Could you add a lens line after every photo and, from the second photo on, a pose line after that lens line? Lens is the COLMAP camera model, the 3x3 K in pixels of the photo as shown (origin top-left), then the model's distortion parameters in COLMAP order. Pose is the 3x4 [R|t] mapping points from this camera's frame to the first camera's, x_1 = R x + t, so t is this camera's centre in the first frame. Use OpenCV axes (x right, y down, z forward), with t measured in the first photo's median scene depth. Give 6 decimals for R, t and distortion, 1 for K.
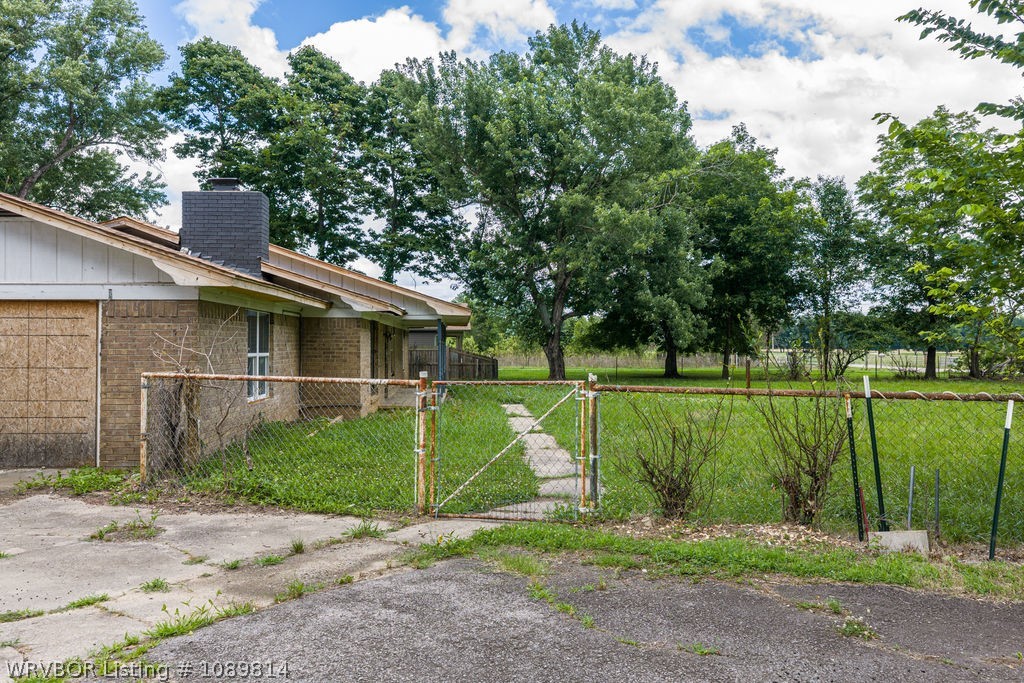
lens RADIAL K [[864.3, 0, 512.0], [0, 864.3, 341.5], [0, 0, 1]] dist [0.003382, -0.005362]
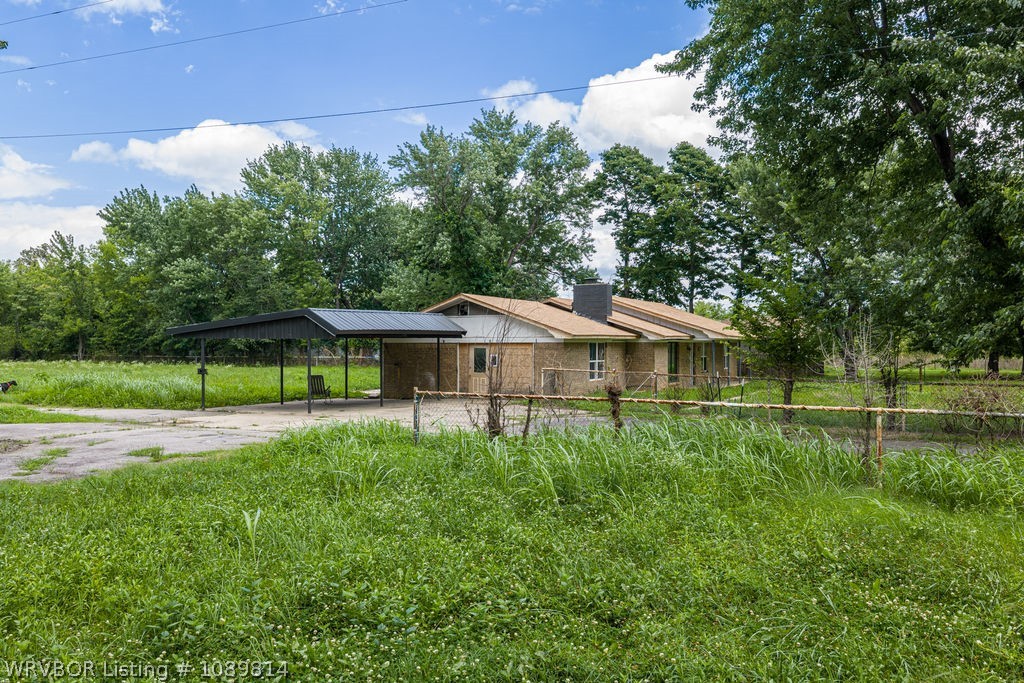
lens RADIAL K [[864.3, 0, 512.0], [0, 864.3, 341.5], [0, 0, 1]] dist [0.003382, -0.005362]
pose [[0.870726, 0.003176, -0.491758, 0.223114], [-0.000329, 0.999983, 0.005877, -0.017529], [0.491768, -0.004955, 0.870712, -0.391555]]
